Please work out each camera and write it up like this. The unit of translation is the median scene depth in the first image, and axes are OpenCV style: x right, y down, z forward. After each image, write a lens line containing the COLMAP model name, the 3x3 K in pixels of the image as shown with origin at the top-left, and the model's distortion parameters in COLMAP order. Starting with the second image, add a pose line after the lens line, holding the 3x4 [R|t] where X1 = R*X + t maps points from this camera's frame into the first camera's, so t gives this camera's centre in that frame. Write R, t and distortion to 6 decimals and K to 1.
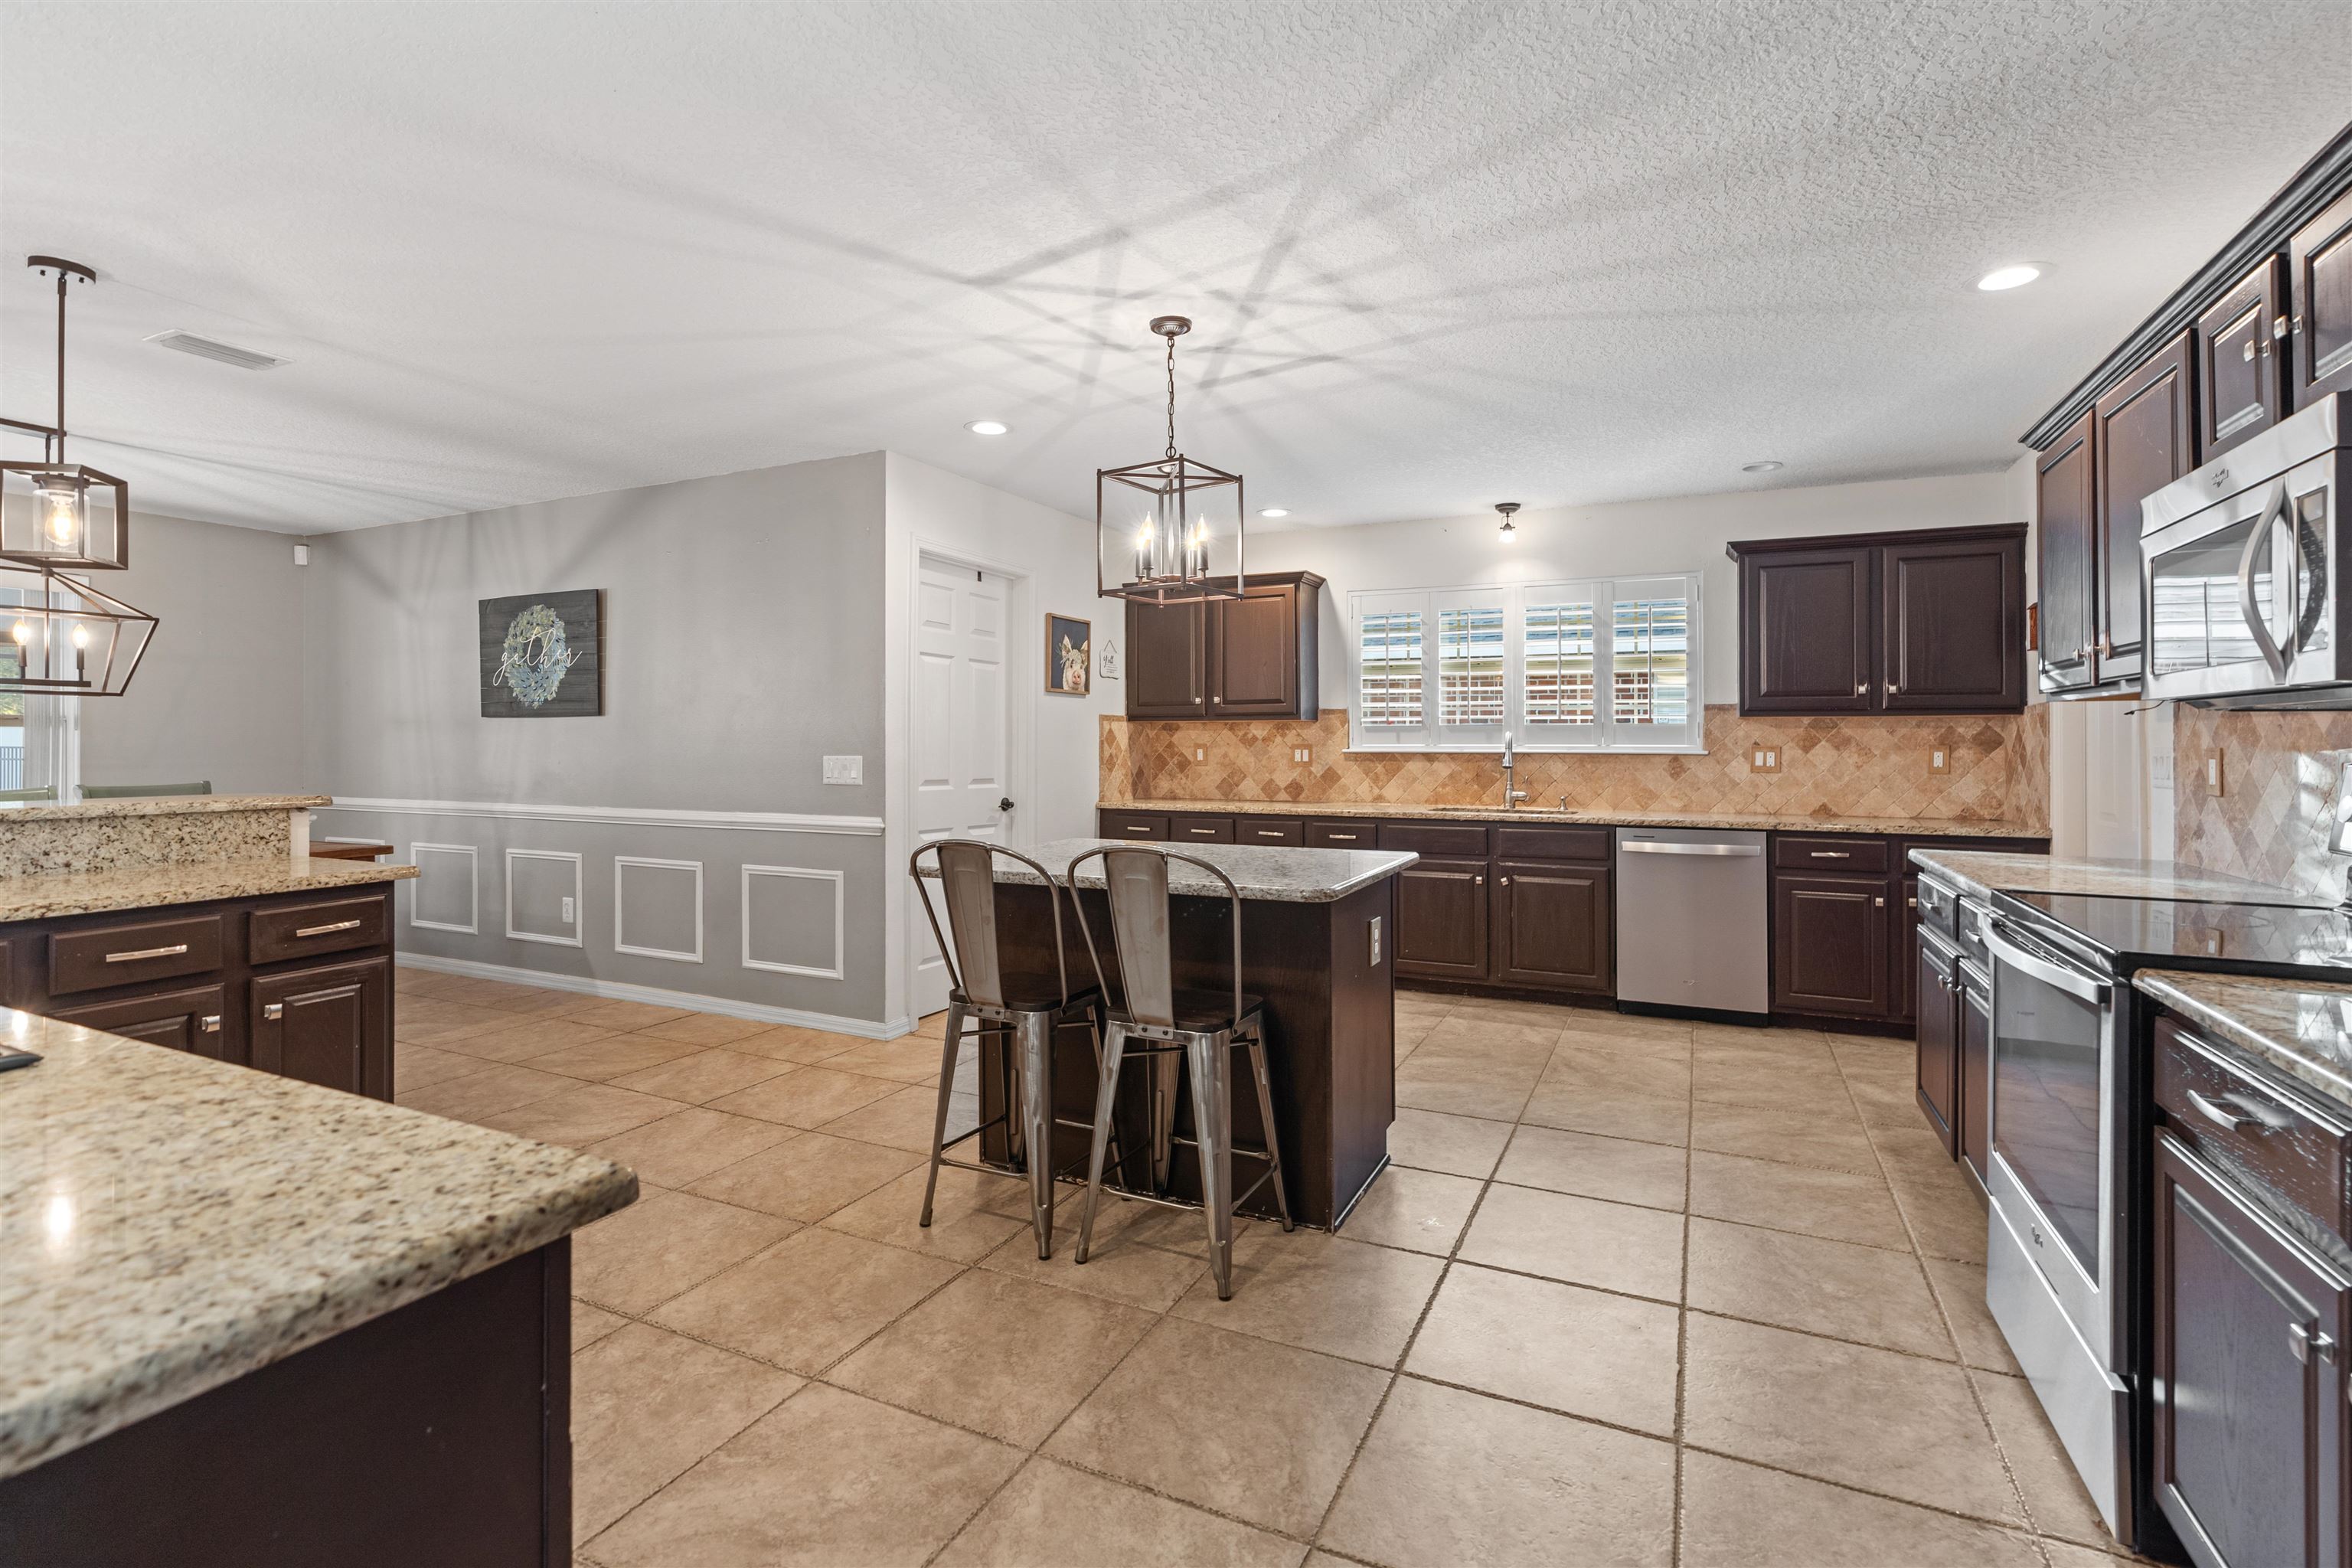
lens RADIAL K [[1073.8, 0, 1183.0], [0, 1073.8, 739.8], [0, 0, 1]] dist [0.003151, 0.000027]
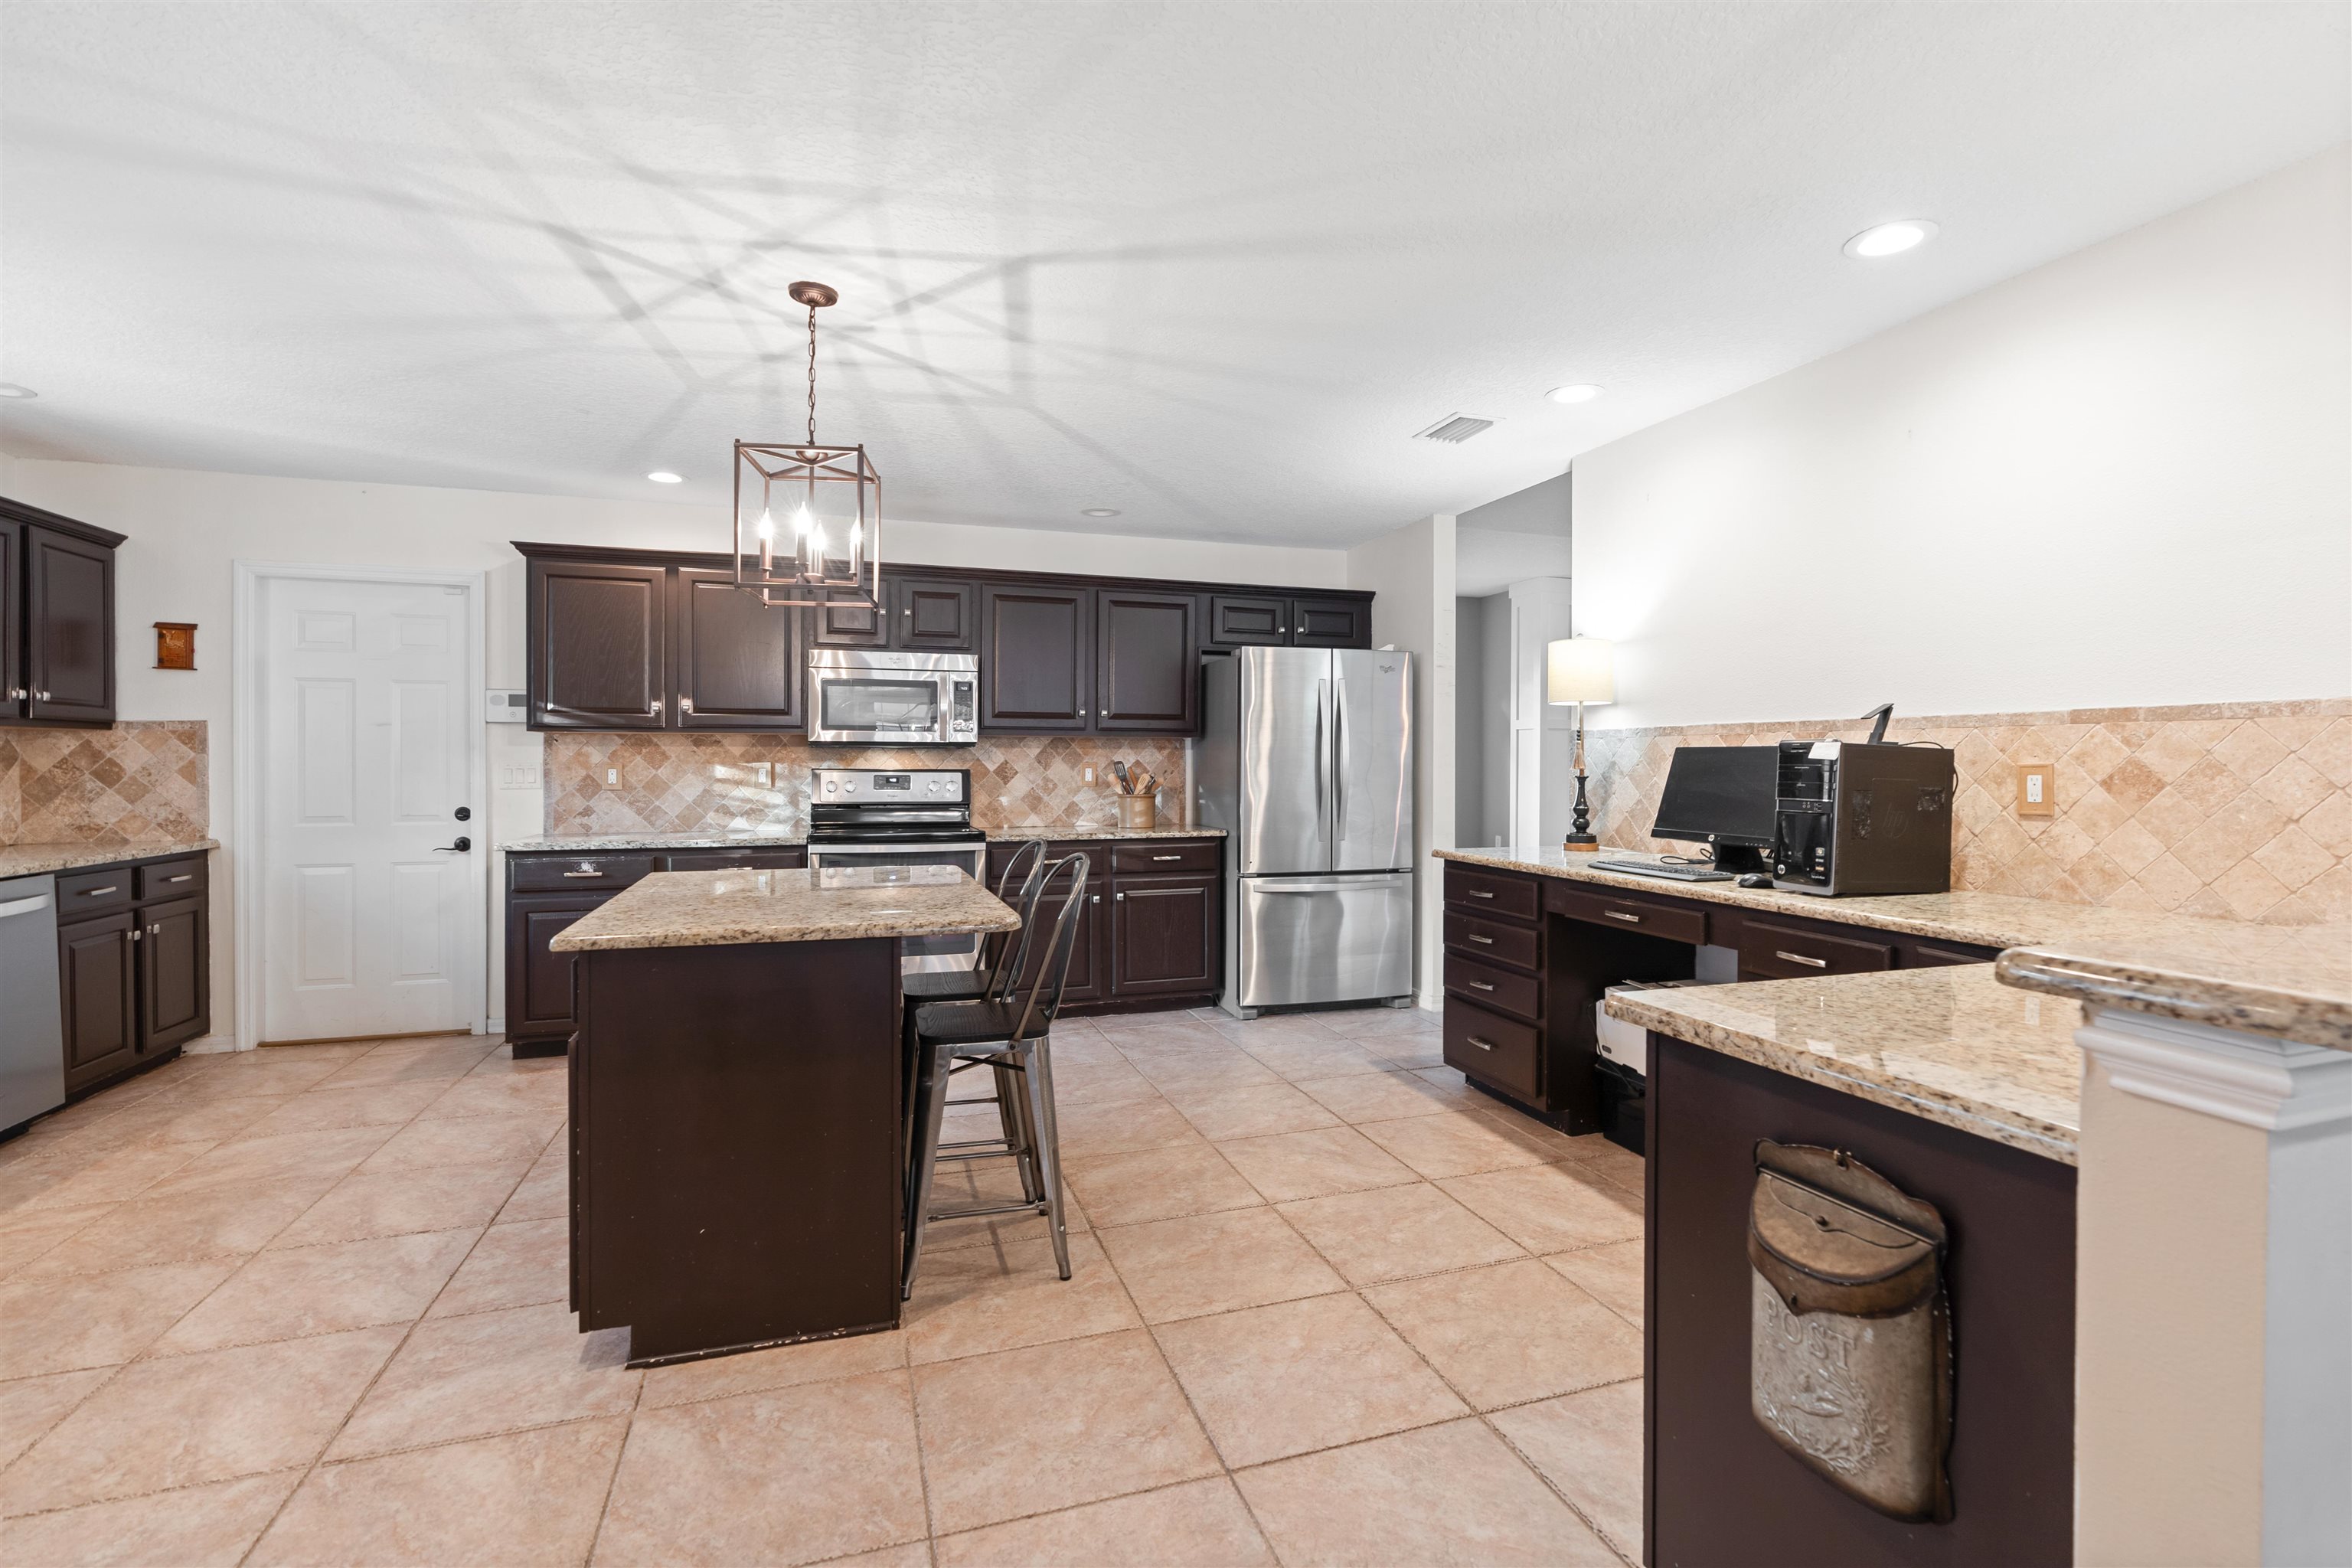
lens RADIAL K [[1073.8, 0, 1180.3], [0, 1073.8, 779.1], [0, 0, 1]] dist [0.003151, 0.000027]
pose [[-0.688258, -0.015503, 0.725301, -0.914832], [-0.003075, 0.999825, 0.018453, -0.000802], [-0.725460, 0.010470, -0.688185, 1.462591]]
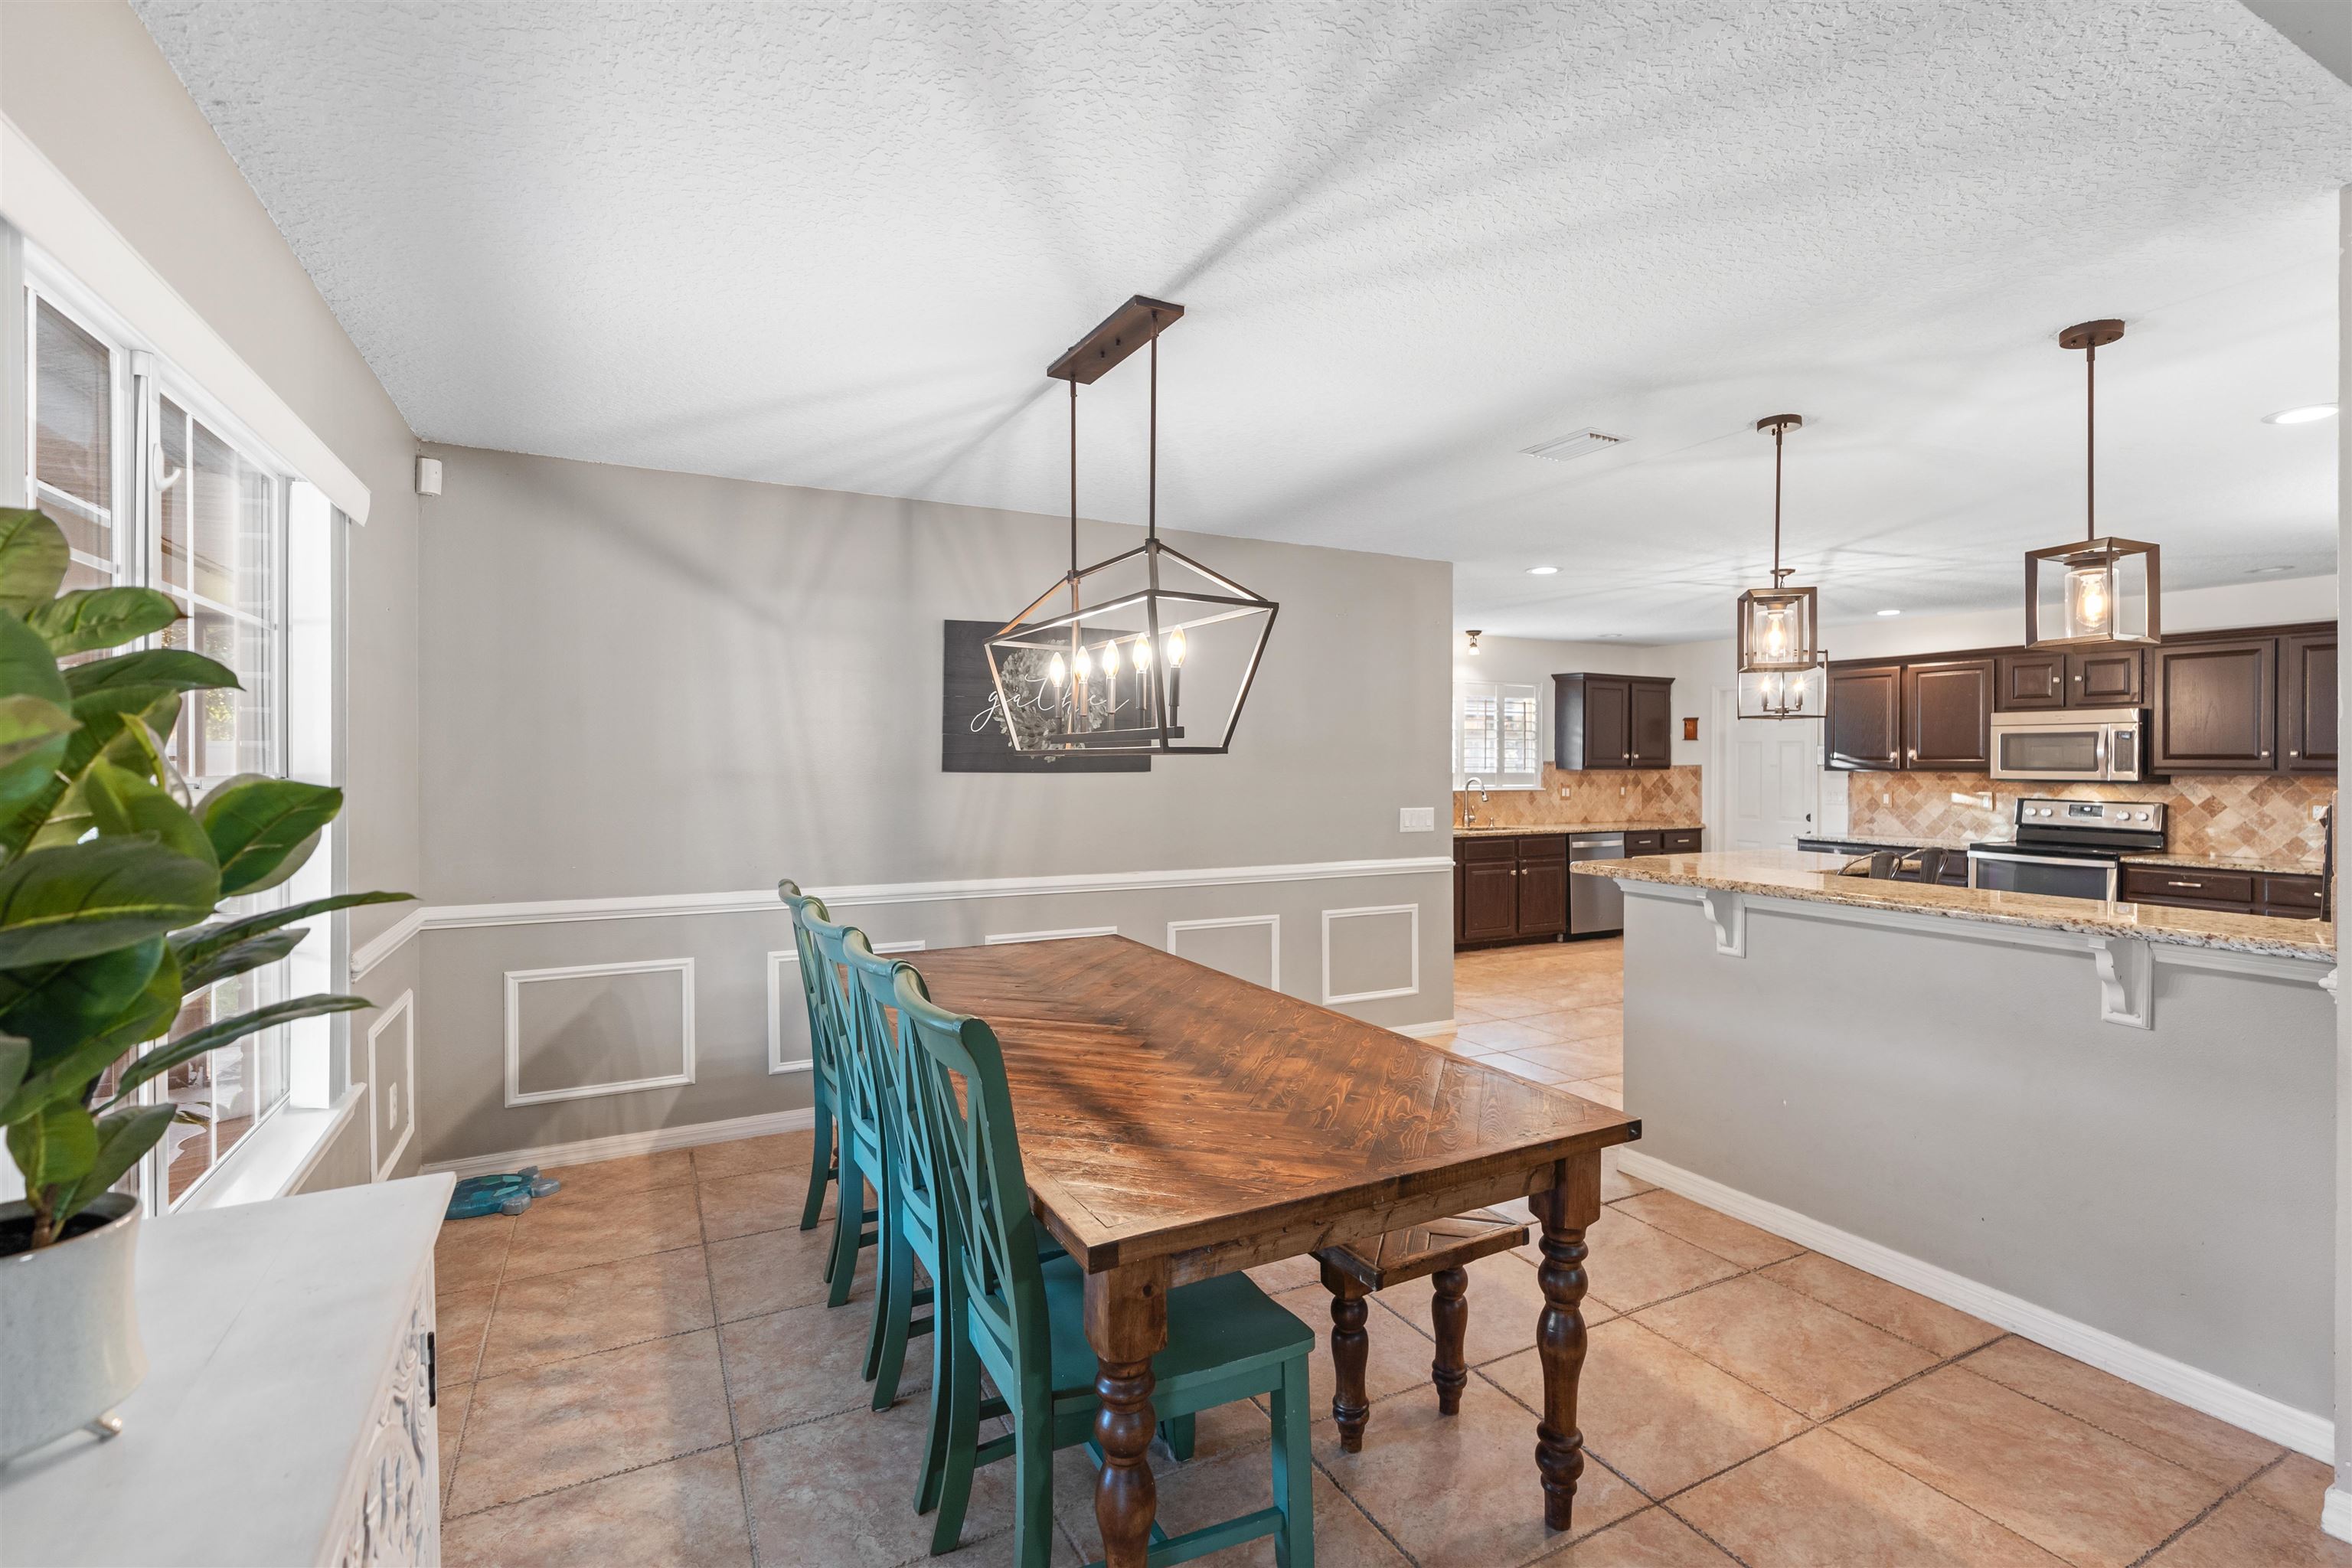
lens RADIAL K [[1073.8, 0, 1186.6], [0, 1073.8, 761.8], [0, 0, 1]] dist [0.003151, 0.000027]
pose [[0.601684, 0.002060, 0.798731, -2.193377], [-0.004975, 0.999987, 0.001168, -0.055612], [-0.798718, -0.004677, 0.601687, 0.746075]]
